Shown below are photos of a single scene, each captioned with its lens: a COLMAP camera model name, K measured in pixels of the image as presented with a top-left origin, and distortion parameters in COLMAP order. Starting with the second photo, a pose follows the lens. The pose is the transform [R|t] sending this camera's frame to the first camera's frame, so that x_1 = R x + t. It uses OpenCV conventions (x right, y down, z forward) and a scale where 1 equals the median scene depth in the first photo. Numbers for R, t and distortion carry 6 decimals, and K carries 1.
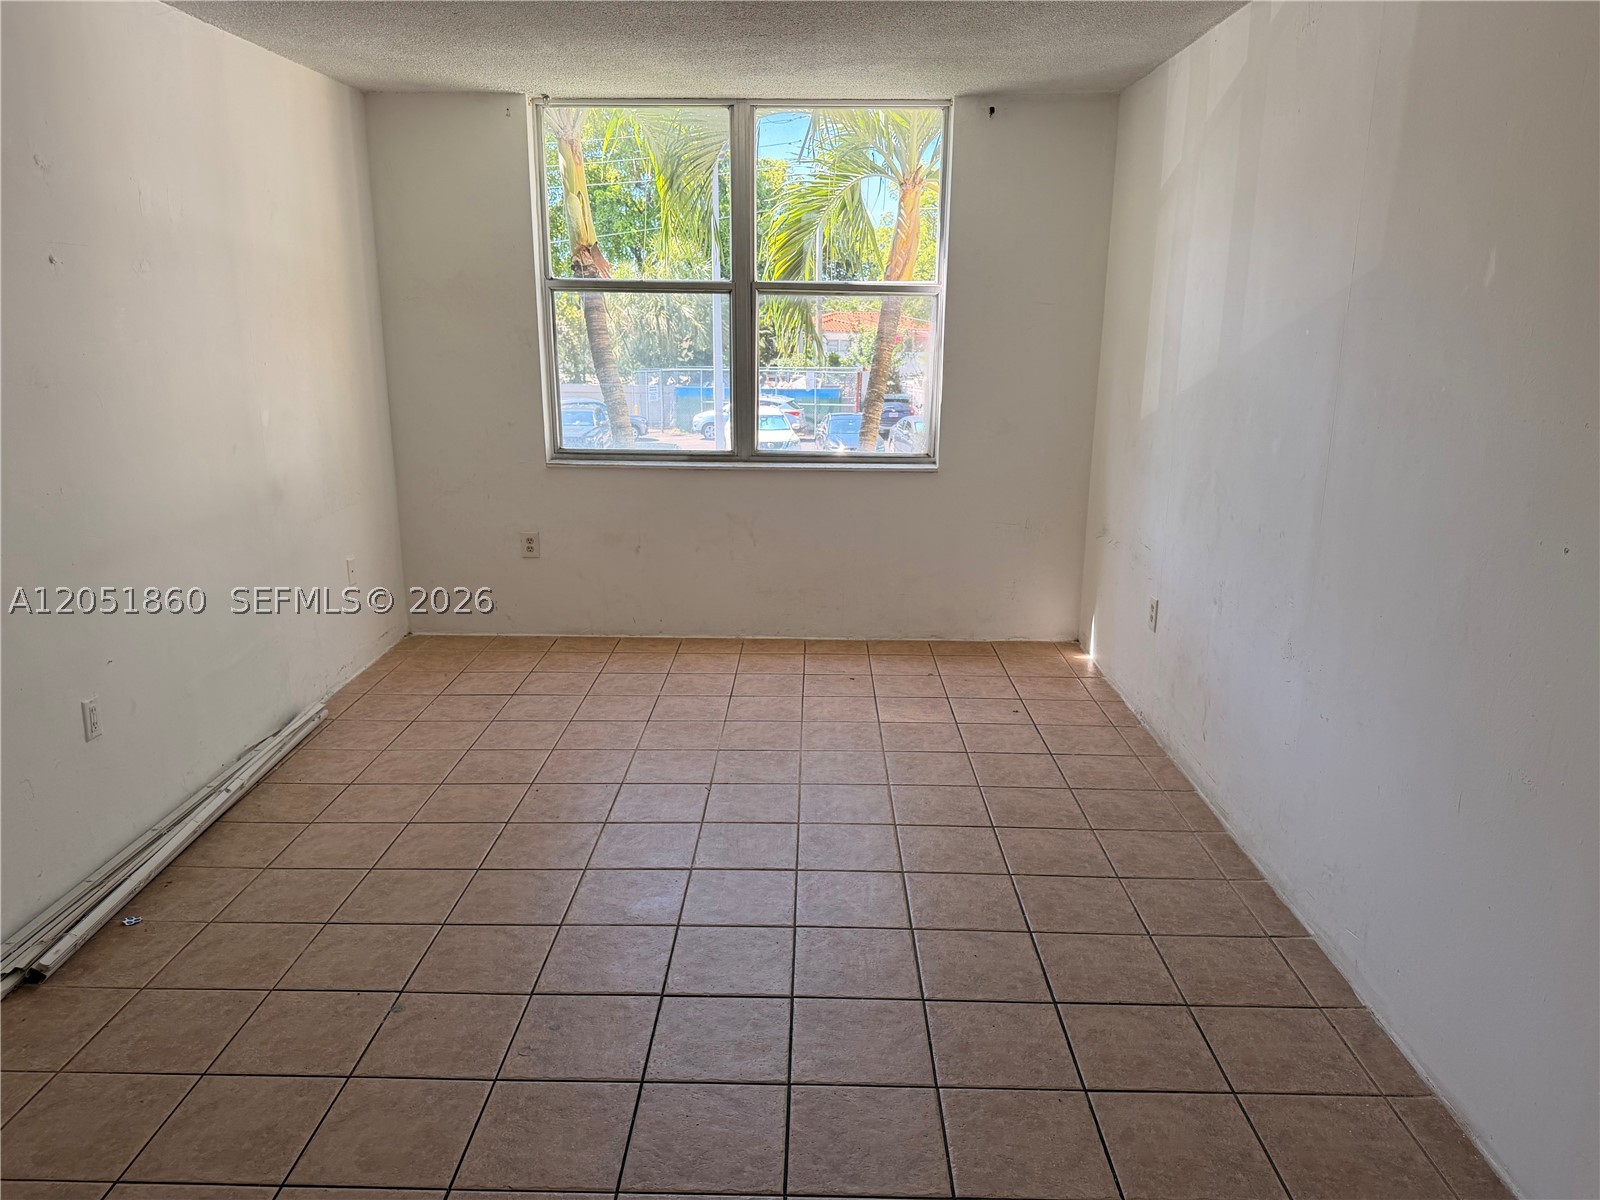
lens RADIAL K [[1164.4, 0, 800.0], [0, 1164.4, 600.0], [0, 0, 1]] dist [0.127162, -0.197810]
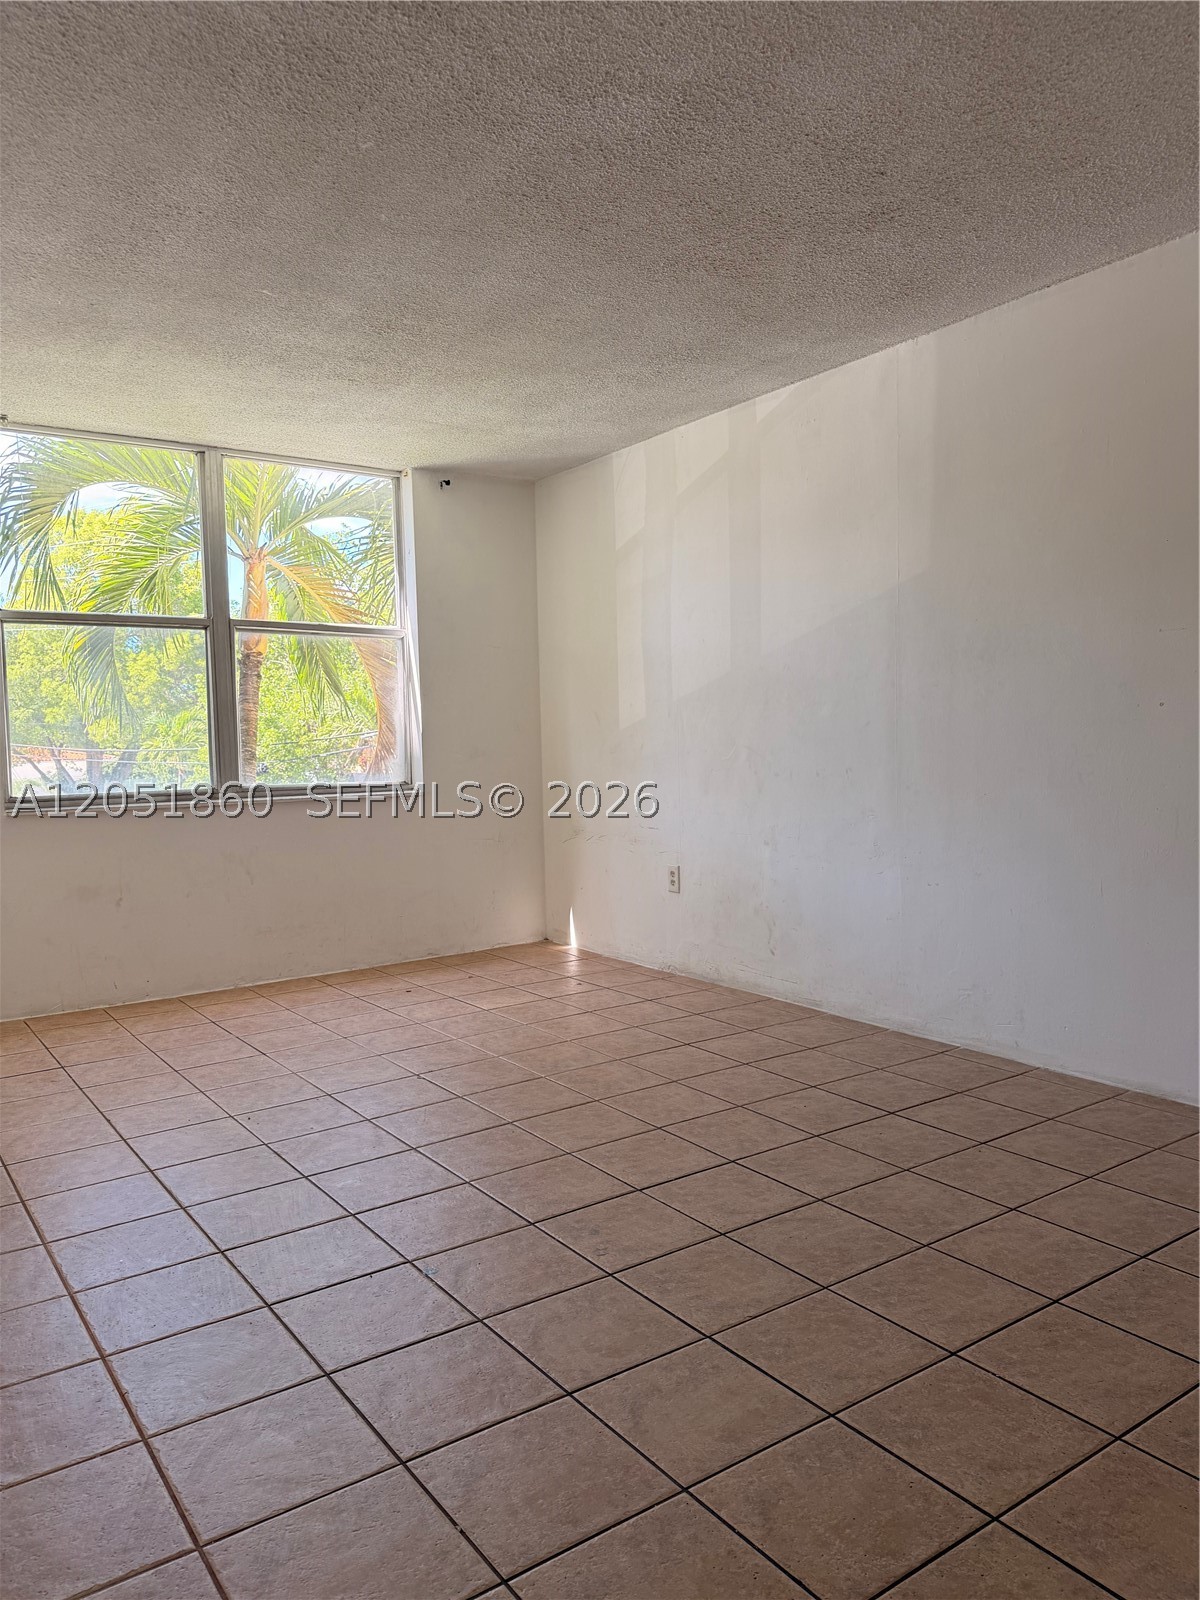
lens RADIAL K [[1164.4, 0, 600.0], [0, 1164.4, 800.0], [0, 0, 1]] dist [0.127162, -0.197810]
pose [[0.796437, -0.055478, 0.602171, -0.439194], [0.174771, 0.974405, -0.141383, 0.081426], [-0.578915, 0.217845, 0.785748, 0.073877]]
